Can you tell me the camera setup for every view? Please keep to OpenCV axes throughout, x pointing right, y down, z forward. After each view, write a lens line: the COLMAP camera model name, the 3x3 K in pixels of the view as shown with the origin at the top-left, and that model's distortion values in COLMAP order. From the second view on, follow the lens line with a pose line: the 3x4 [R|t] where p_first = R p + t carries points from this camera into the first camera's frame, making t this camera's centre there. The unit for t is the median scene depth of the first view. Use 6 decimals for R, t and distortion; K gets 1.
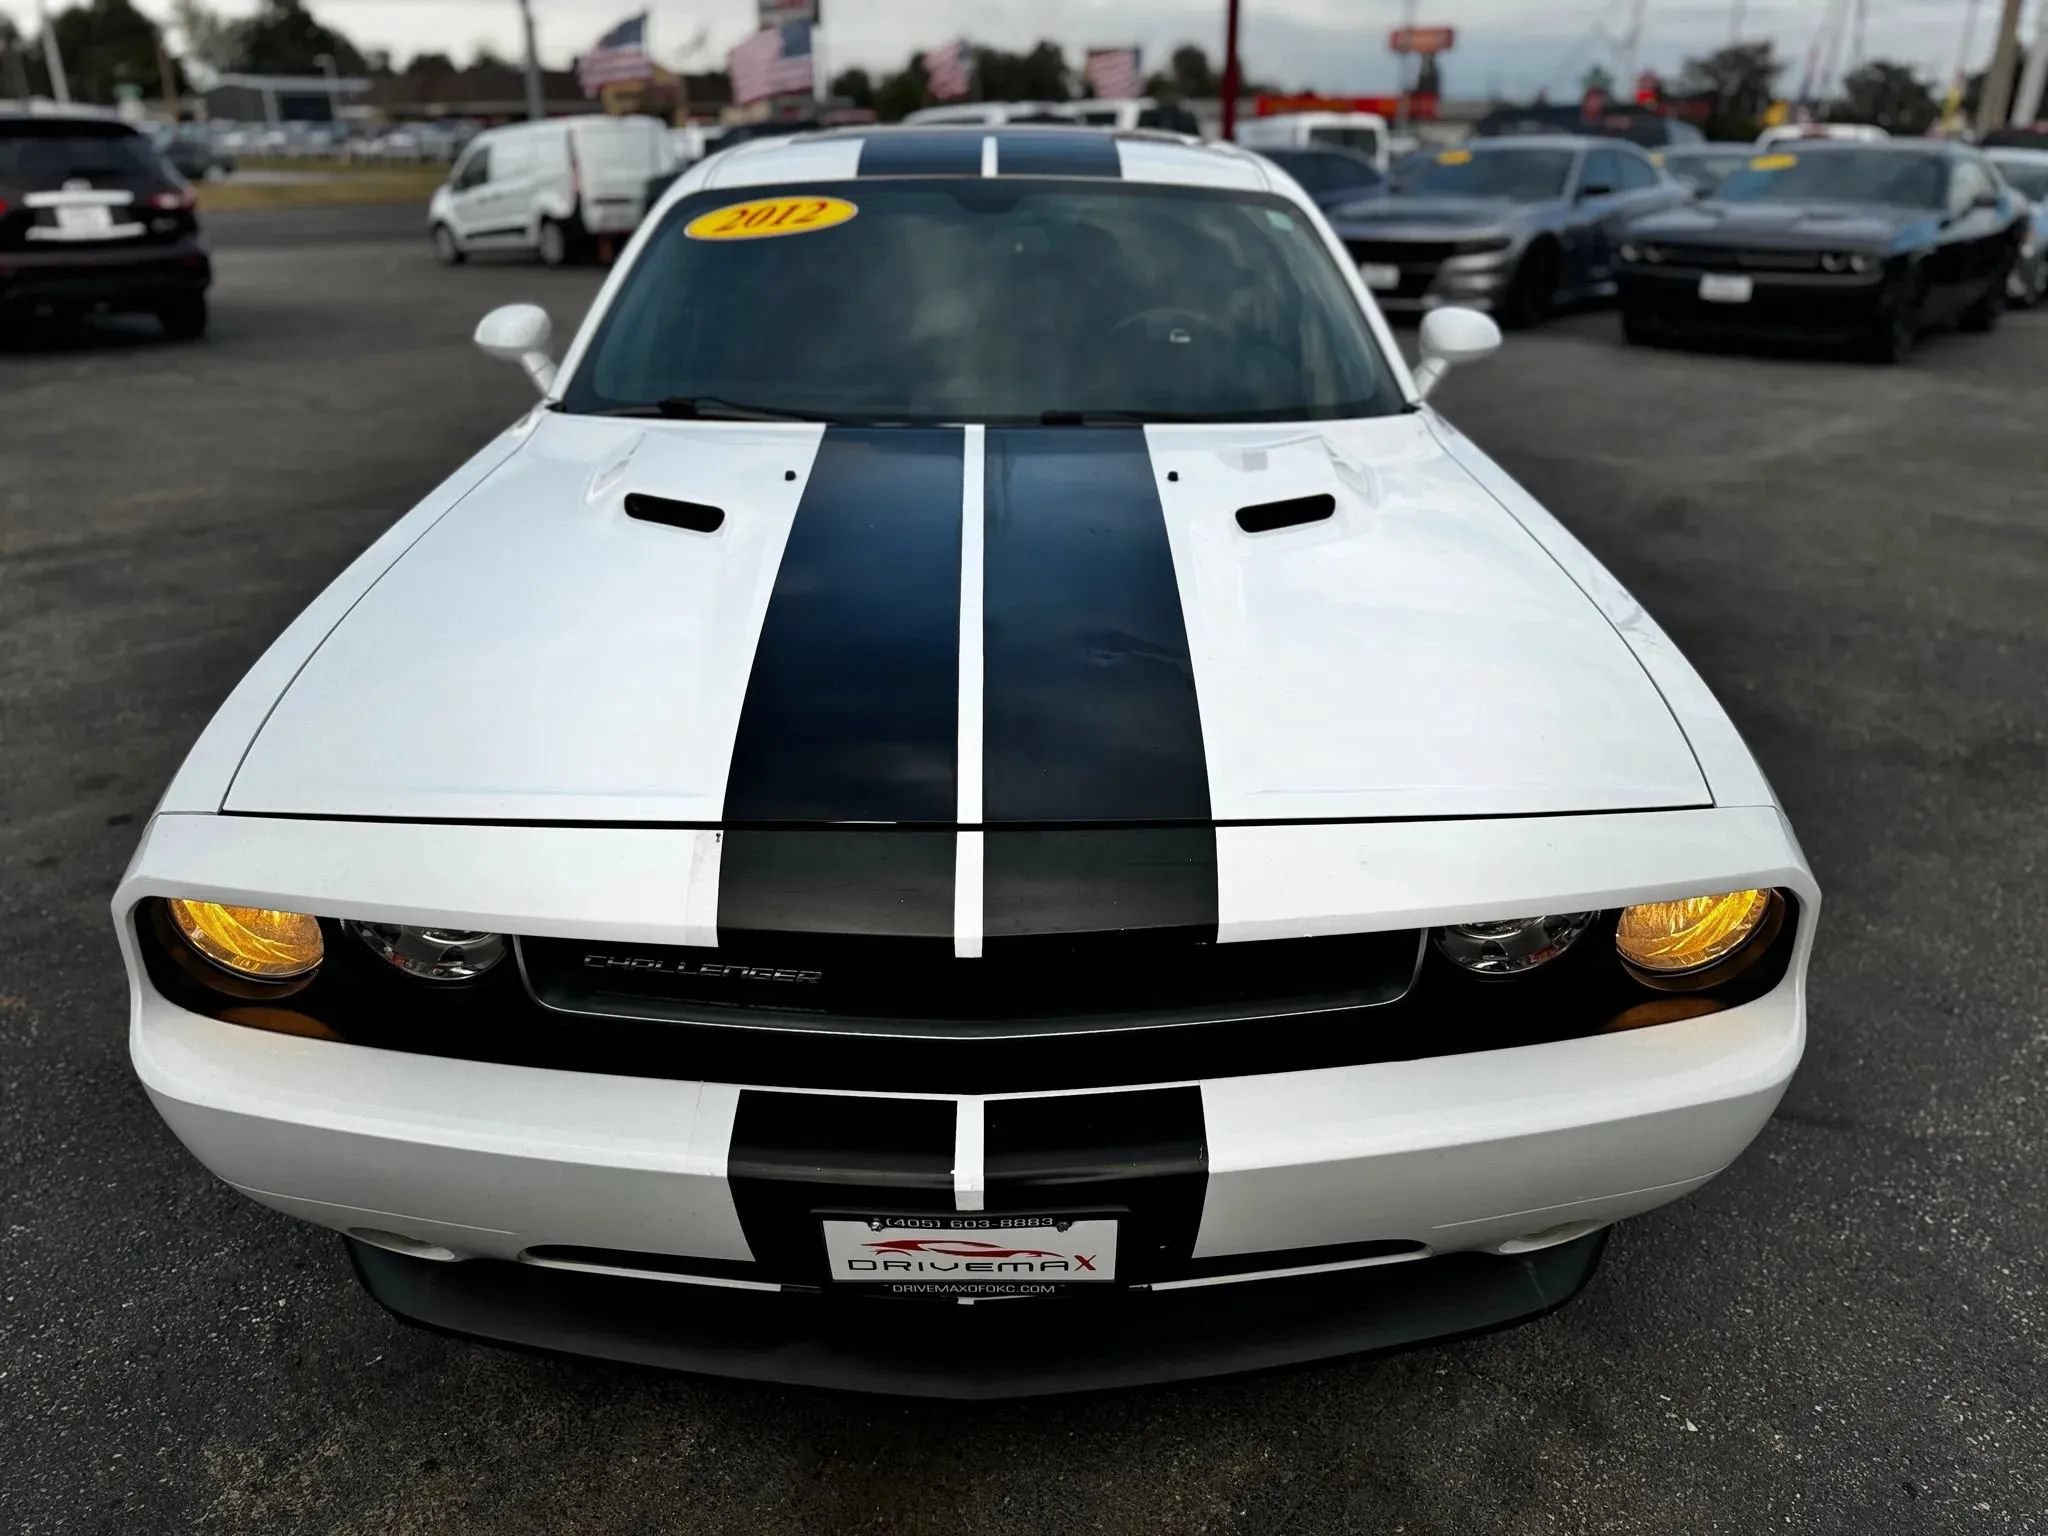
lens RADIAL K [[1432.1, 0, 1101.7], [0, 1432.1, 757.5], [0, 0, 1]] dist [0.009875, -0.013563]
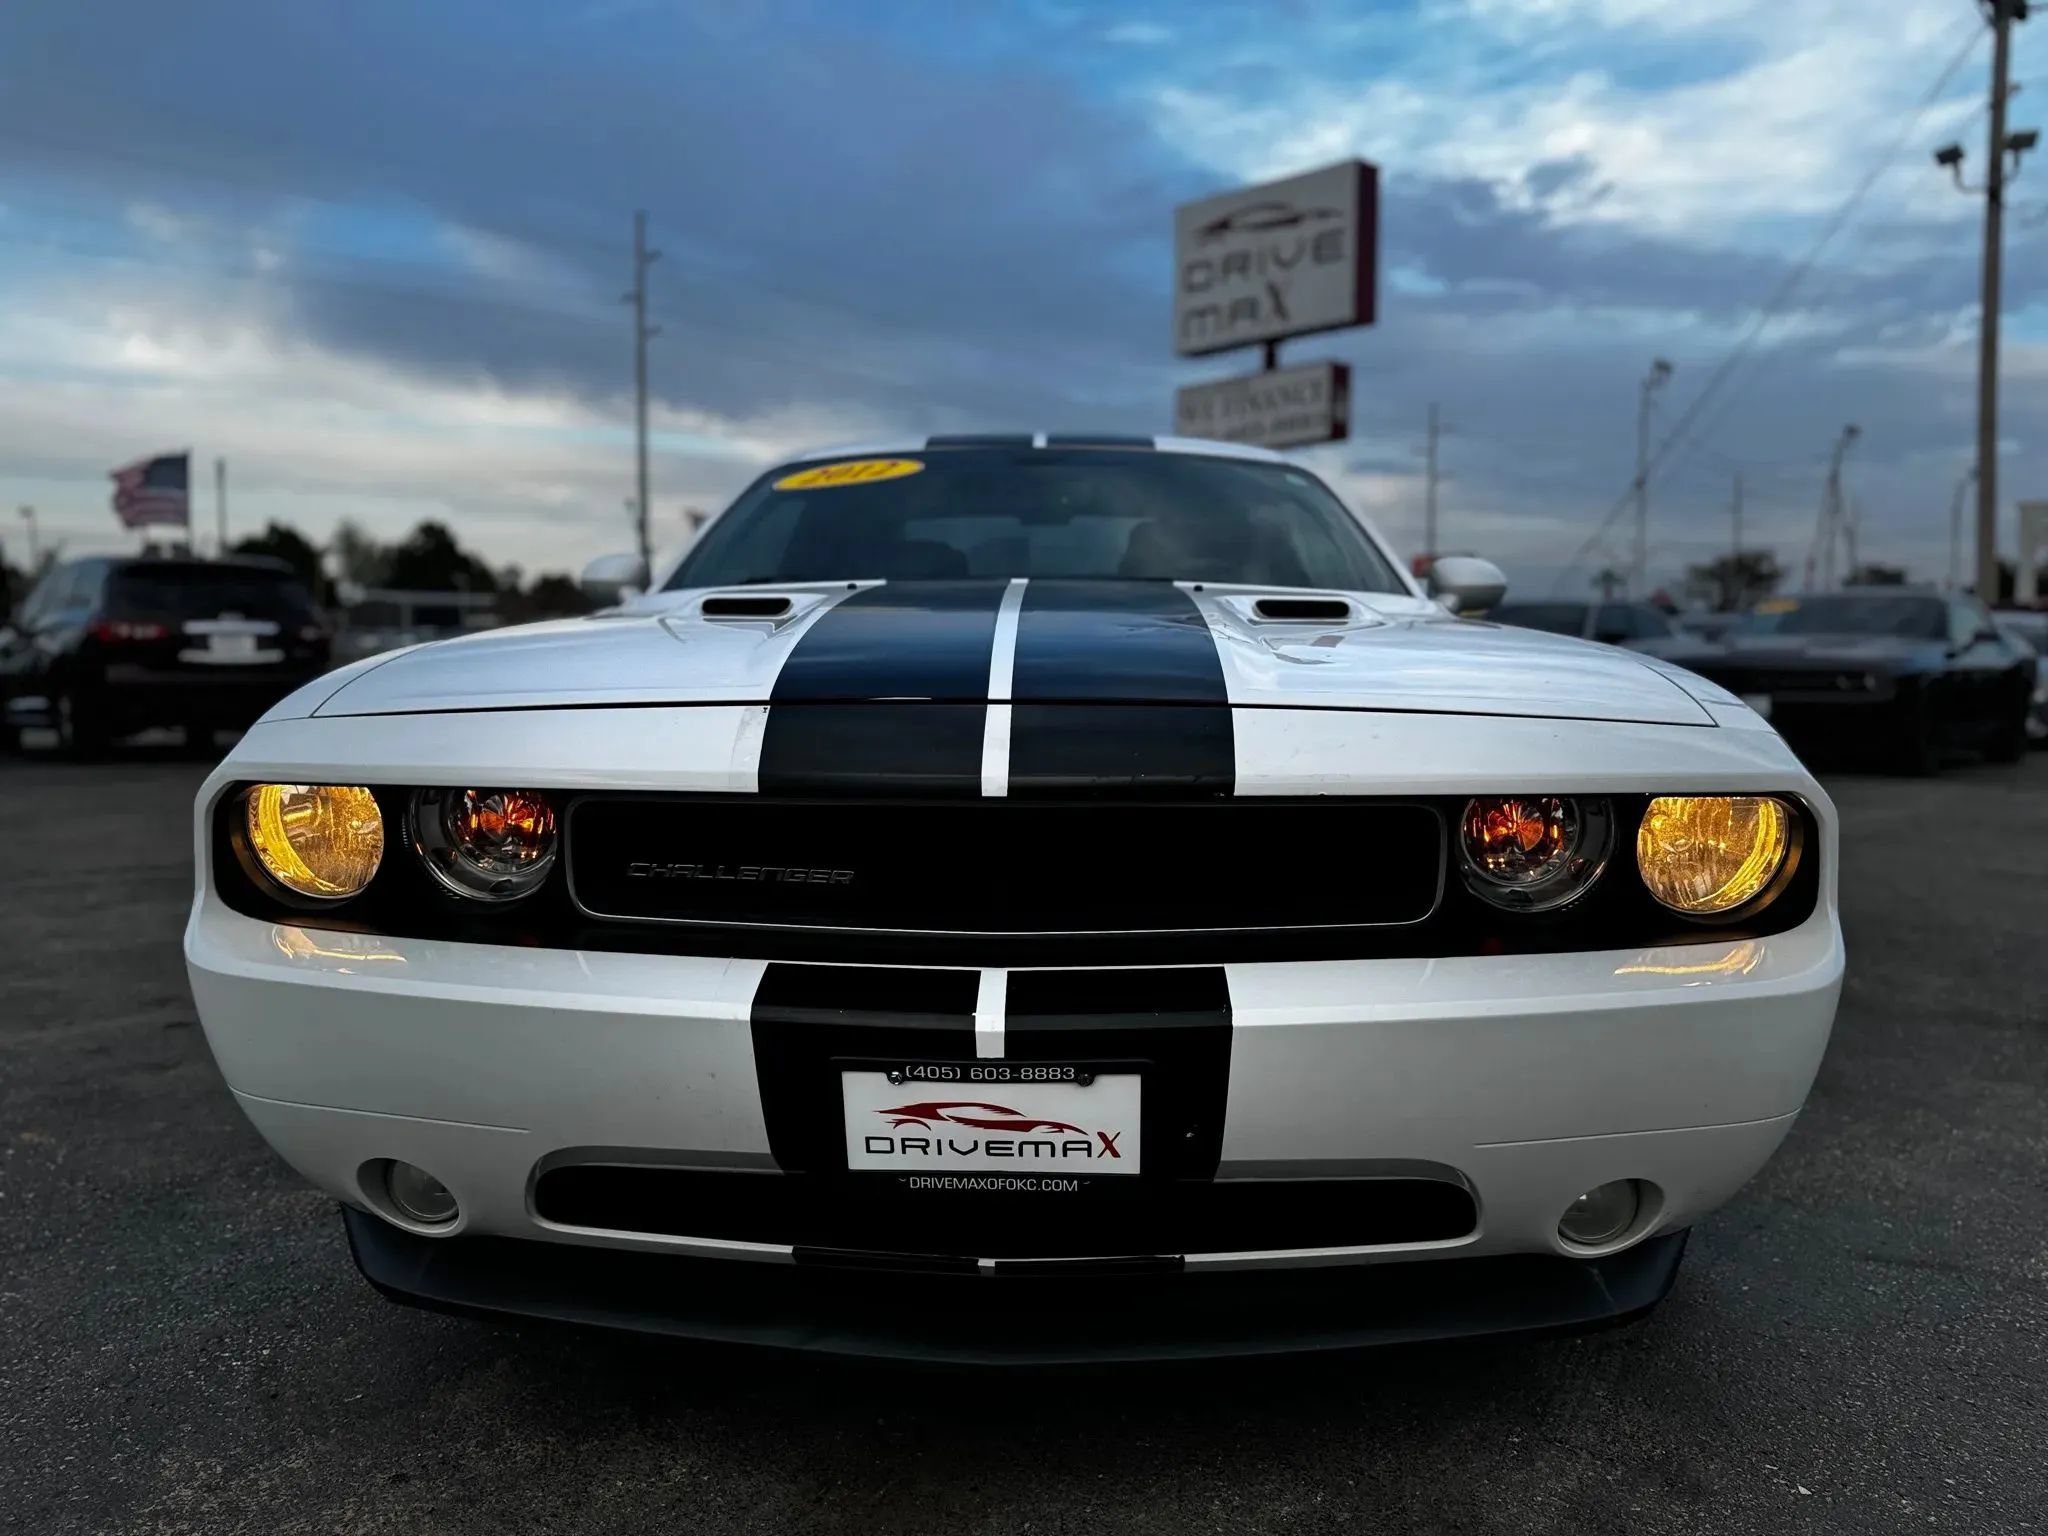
lens RADIAL K [[1432.1, 0, 1101.7], [0, 1432.1, 757.5], [0, 0, 1]] dist [0.009875, -0.013563]
pose [[0.999257, -0.011106, -0.036897, 0.018753], [-0.001256, 0.947666, -0.319261, 0.353710], [0.038511, 0.319071, 0.946948, 0.004590]]
